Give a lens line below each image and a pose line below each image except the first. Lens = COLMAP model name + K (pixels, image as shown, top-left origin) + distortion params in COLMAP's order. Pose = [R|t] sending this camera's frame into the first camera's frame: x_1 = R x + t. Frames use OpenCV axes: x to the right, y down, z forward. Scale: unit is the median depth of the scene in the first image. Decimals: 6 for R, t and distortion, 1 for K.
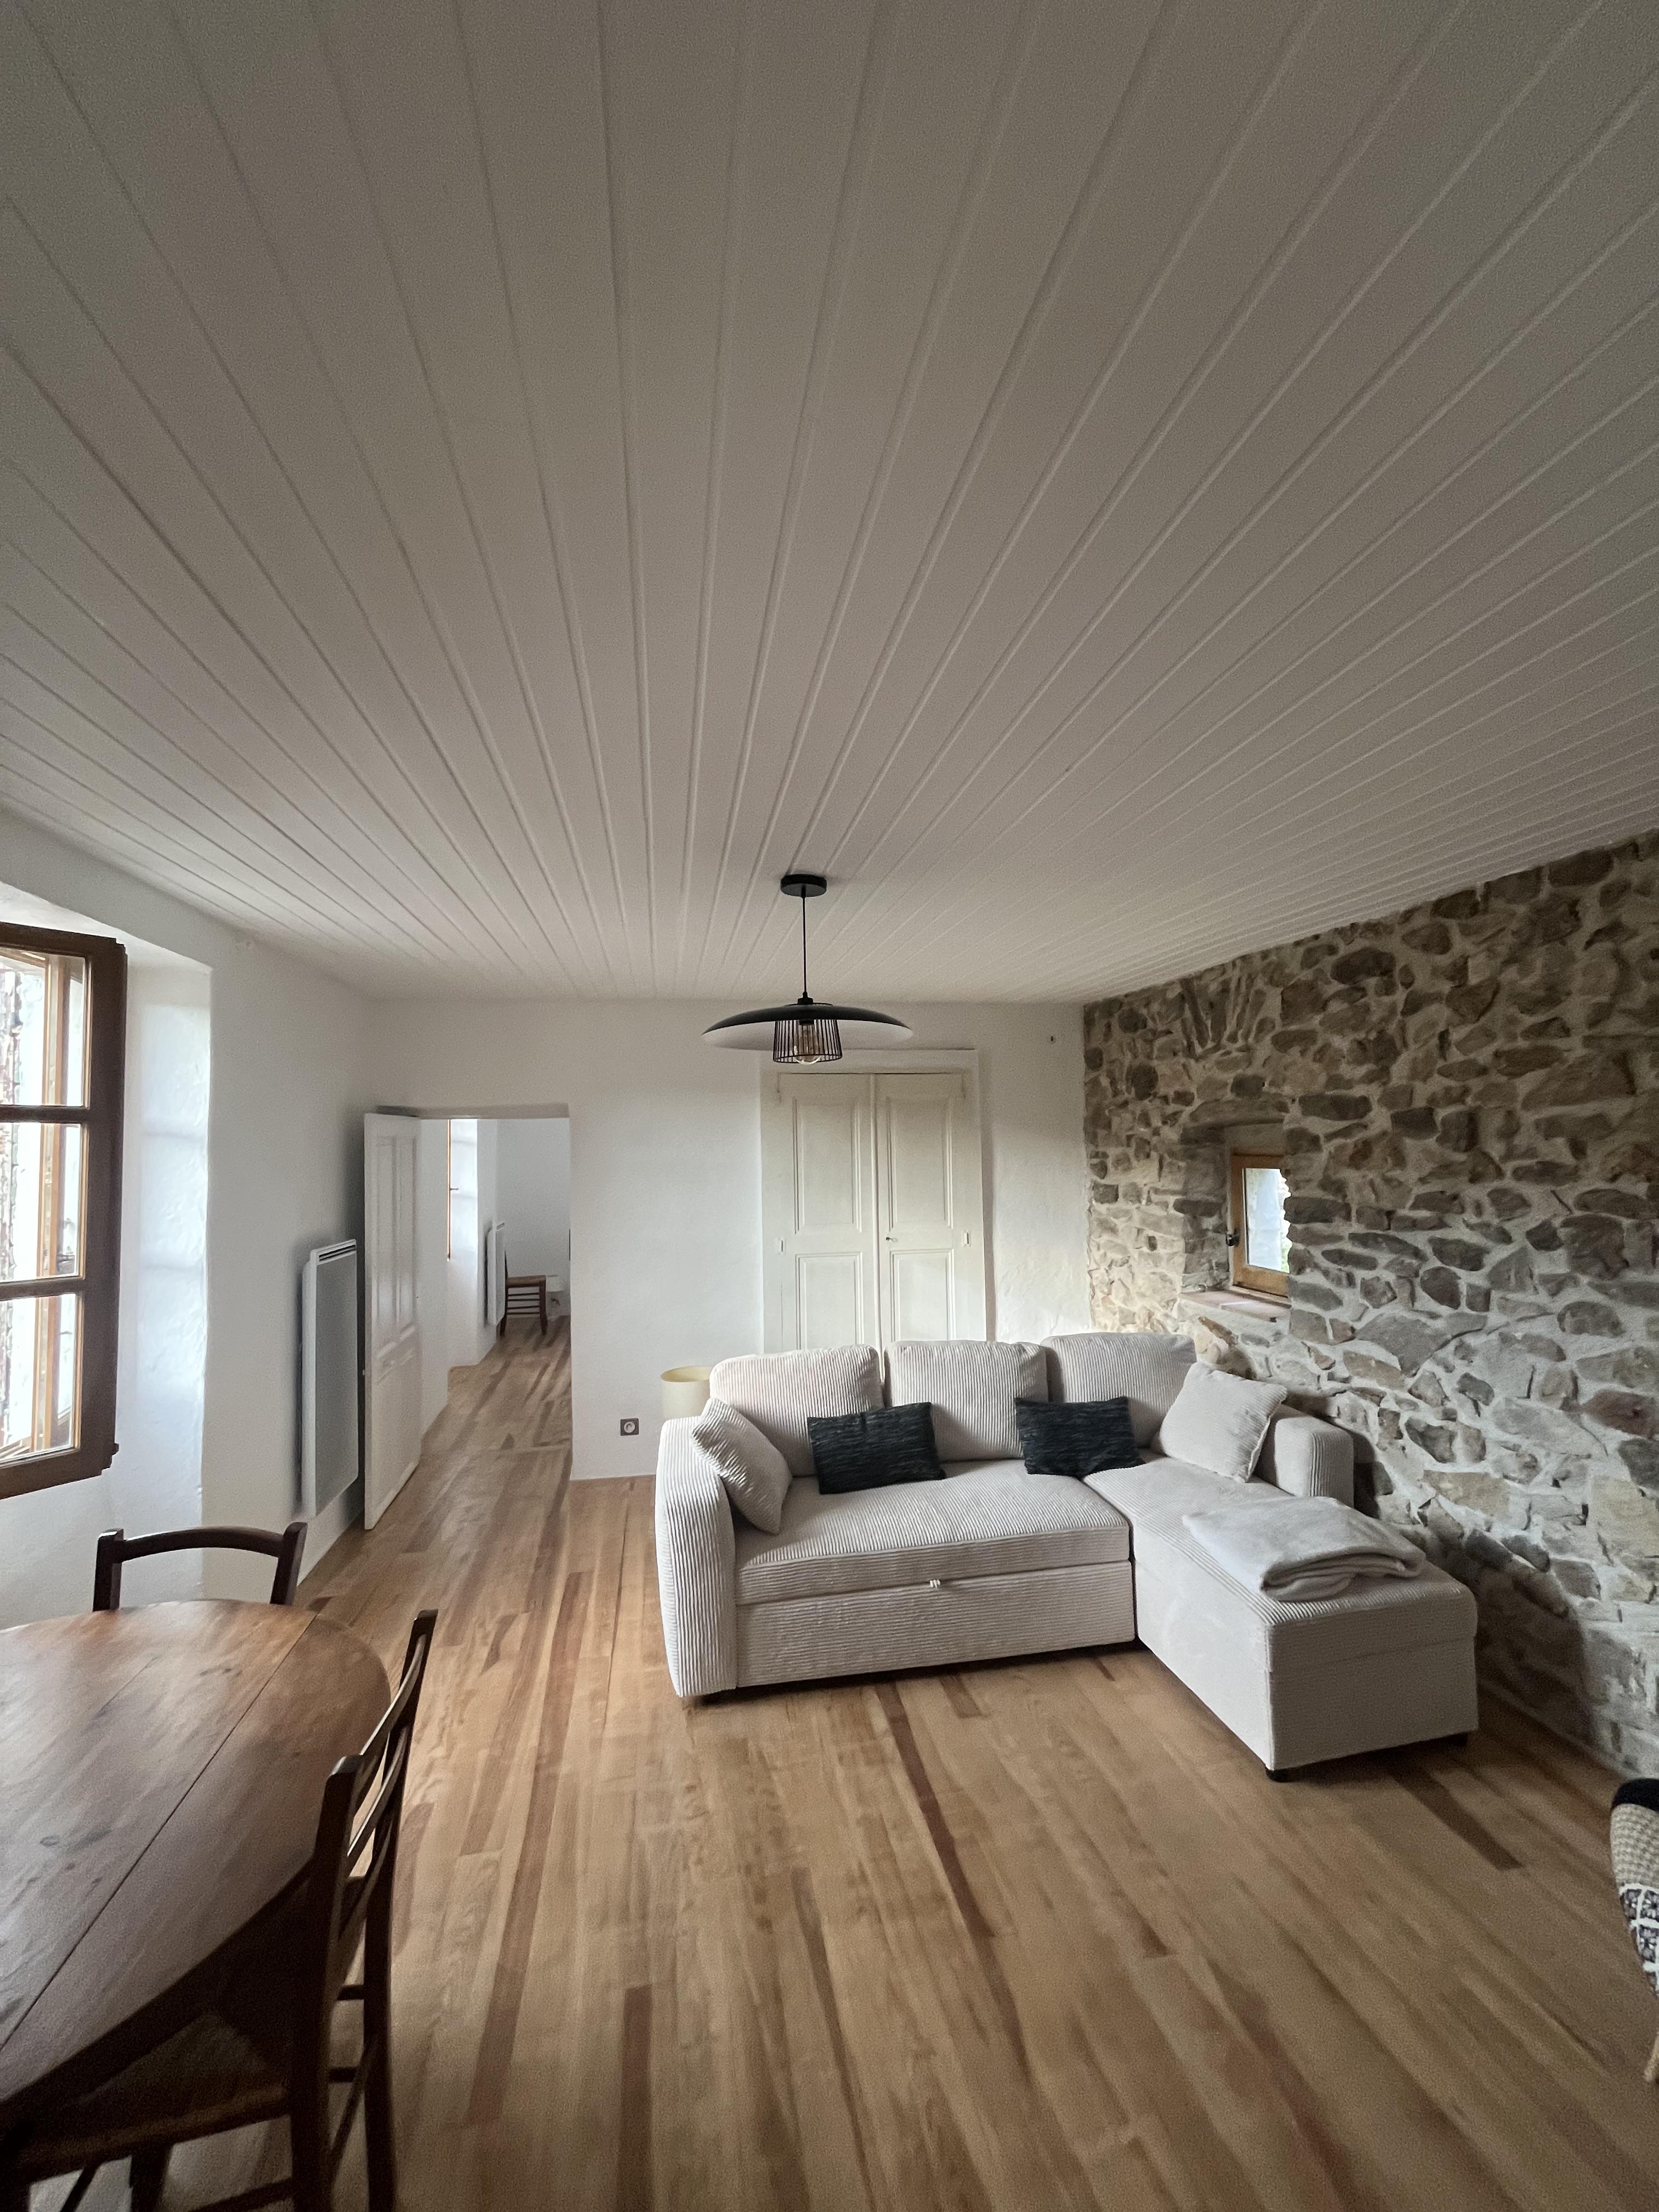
lens RADIAL K [[898.8, 0, 828.1], [0, 898.8, 1102.6], [0, 0, 1]] dist [-0.003819, -0.000194]
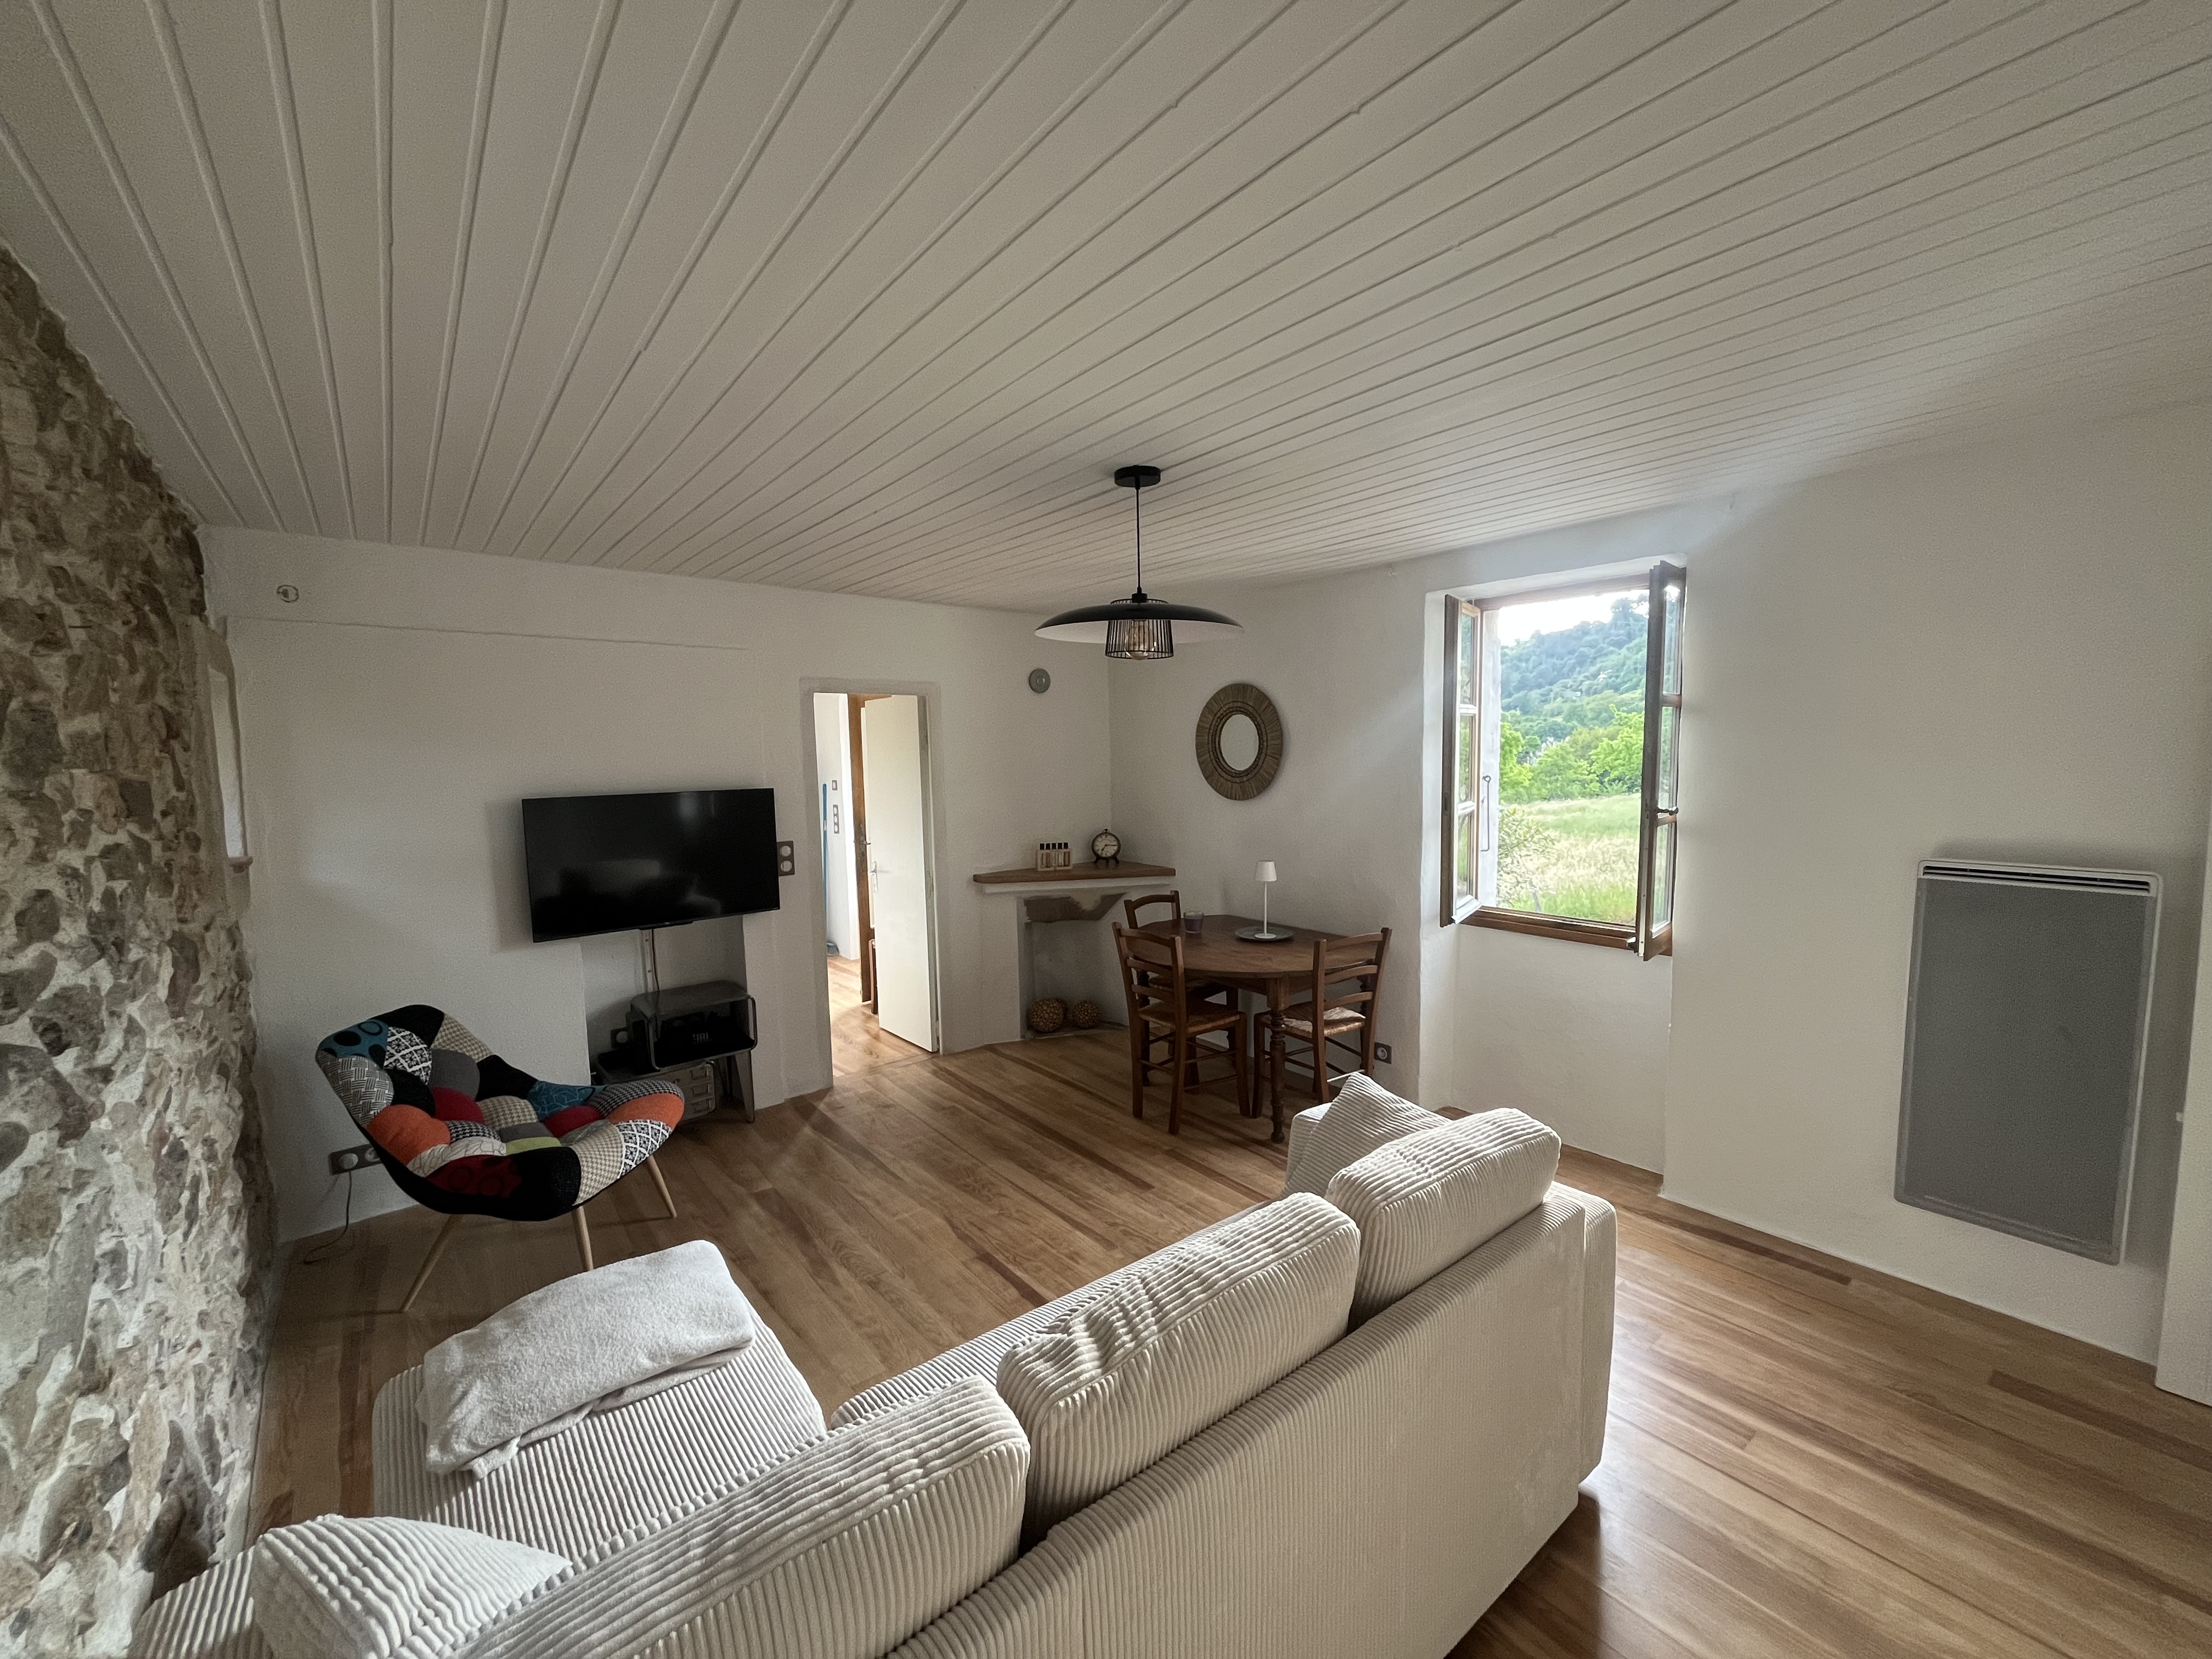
lens RADIAL K [[898.8, 0, 1109.6], [0, 898.8, 816.1], [0, 0, 1]] dist [-0.003819, -0.000194]
pose [[-0.873448, 0.071360, -0.481660, 0.441497], [0.055419, 0.997344, 0.047262, 0.068669], [0.483754, 0.014587, -0.875083, 1.603192]]
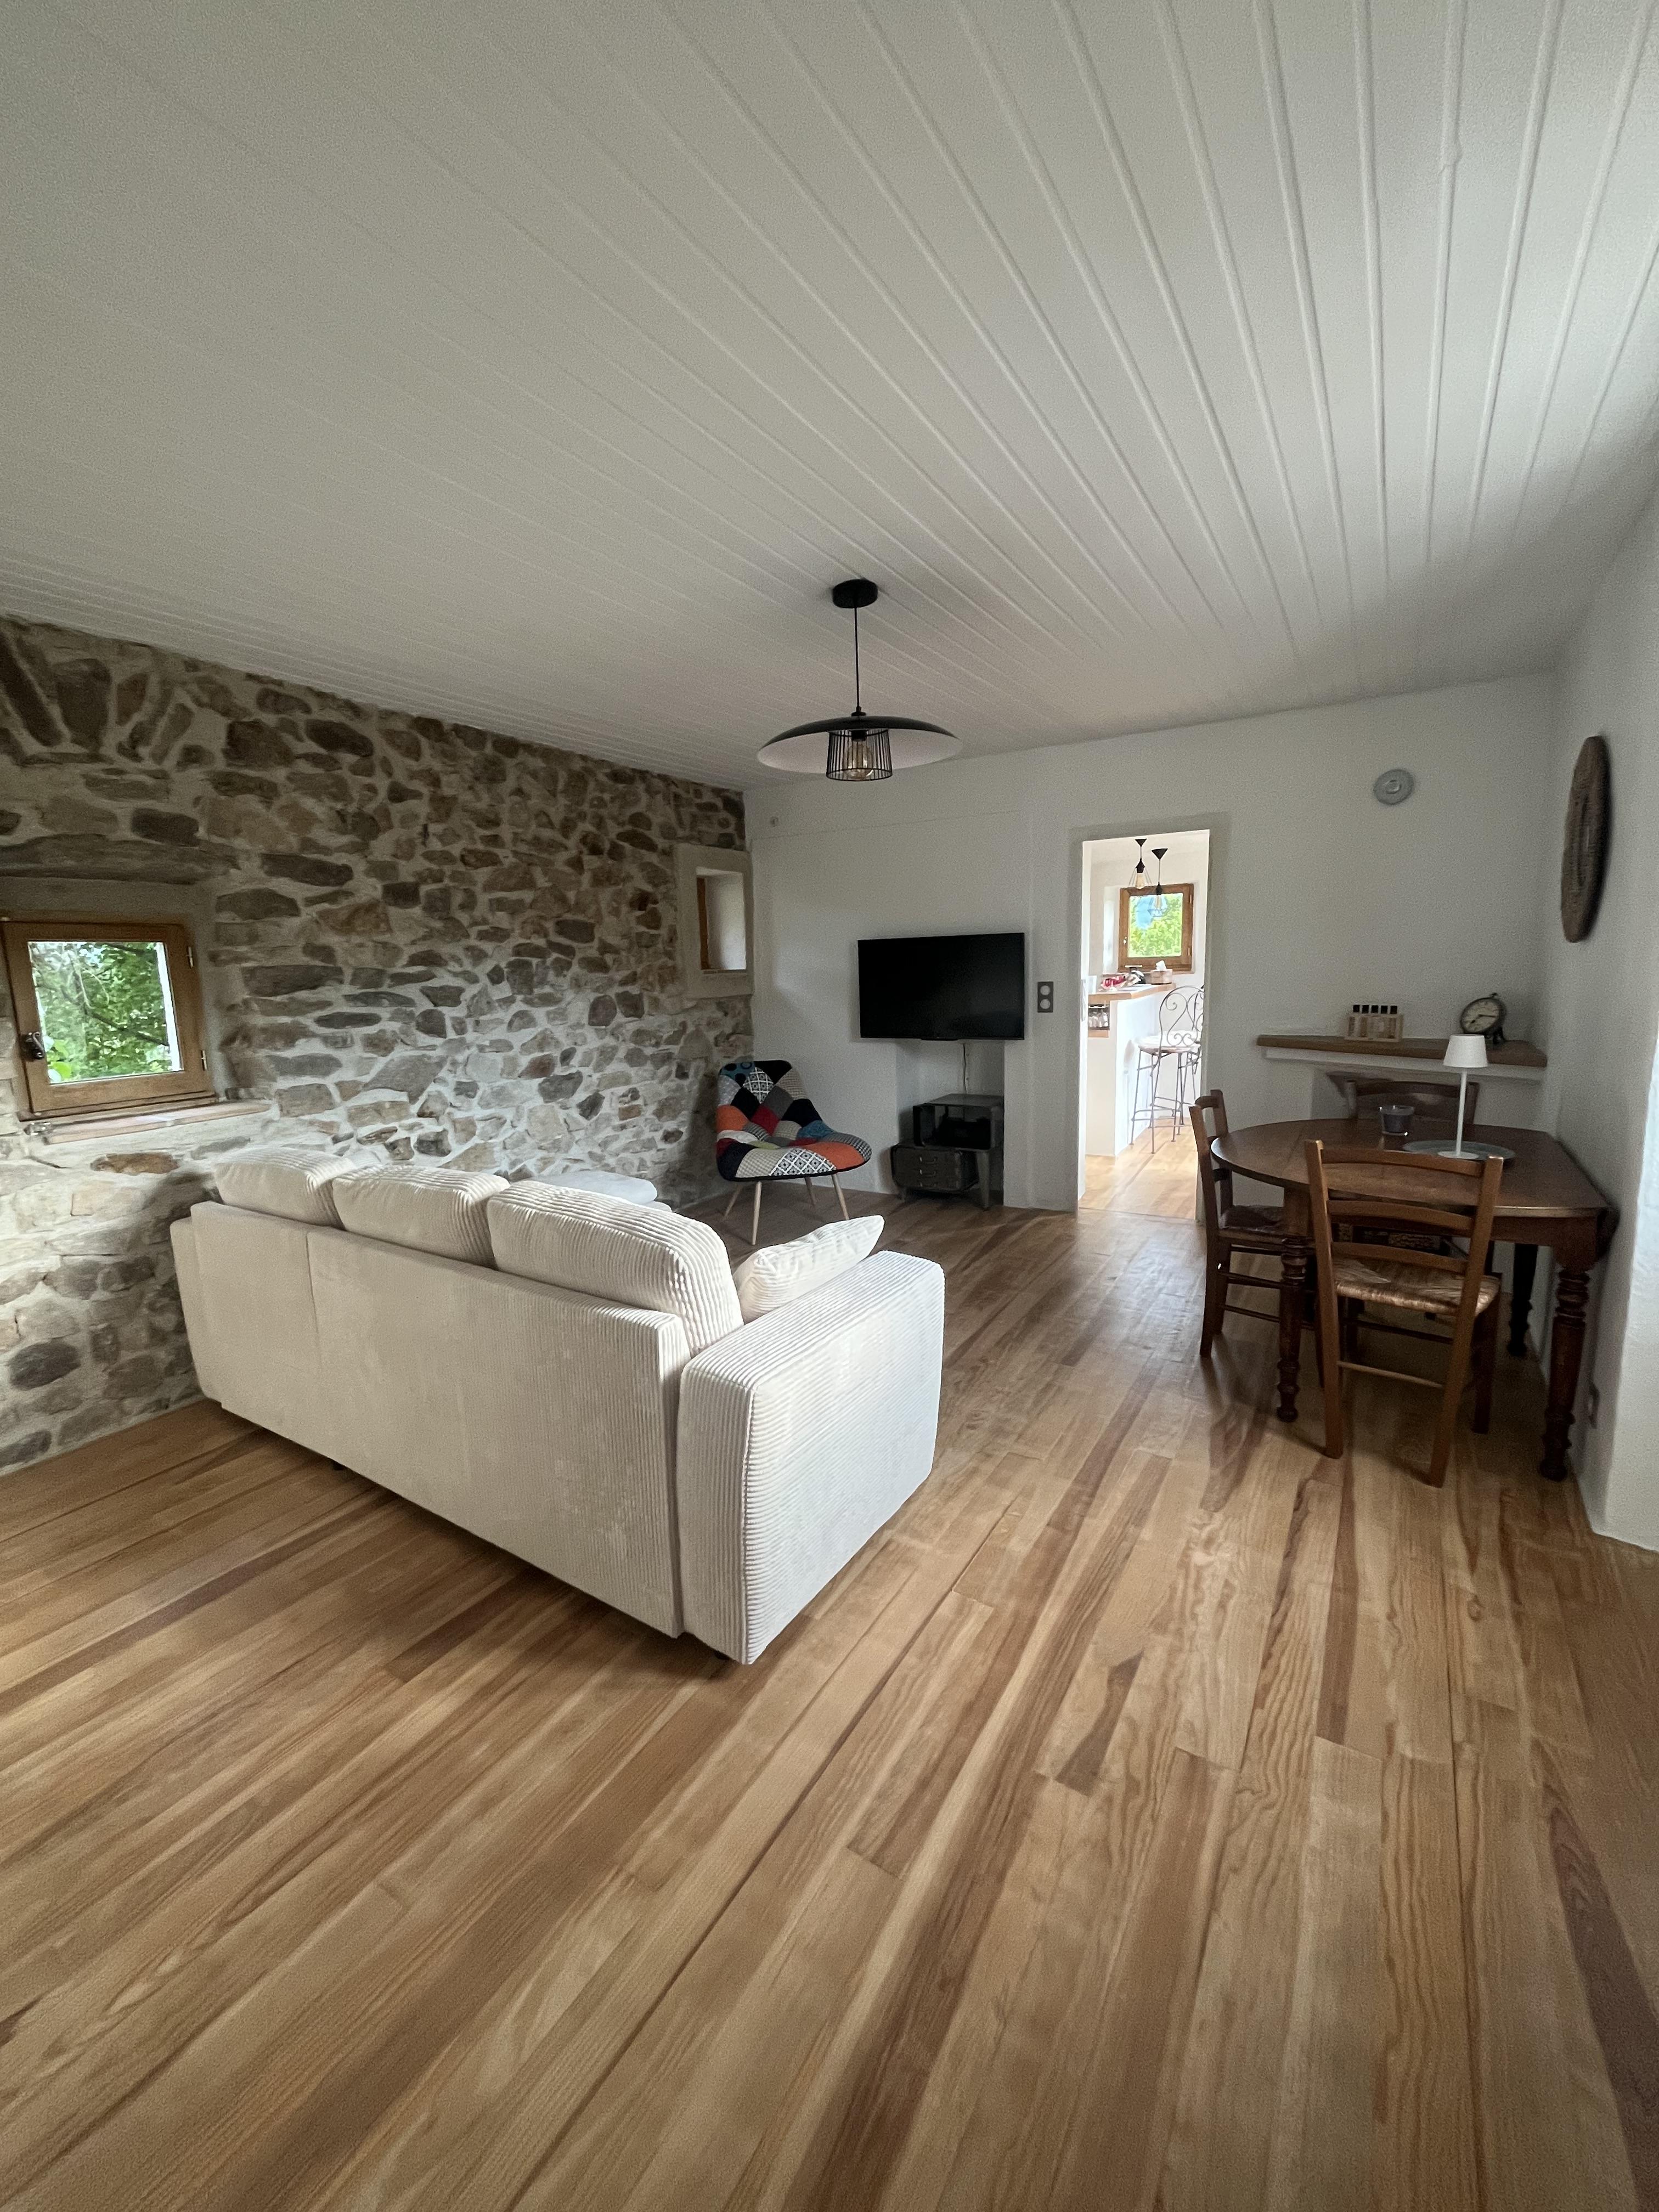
lens RADIAL K [[898.8, 0, 828.1], [0, 898.8, 1102.6], [0, 0, 1]] dist [-0.003819, -0.000194]
pose [[-0.737558, -0.060297, 0.672587, -0.616264], [0.017057, 0.994024, 0.107818, 0.184747], [-0.675069, 0.090994, -0.732122, 1.554520]]
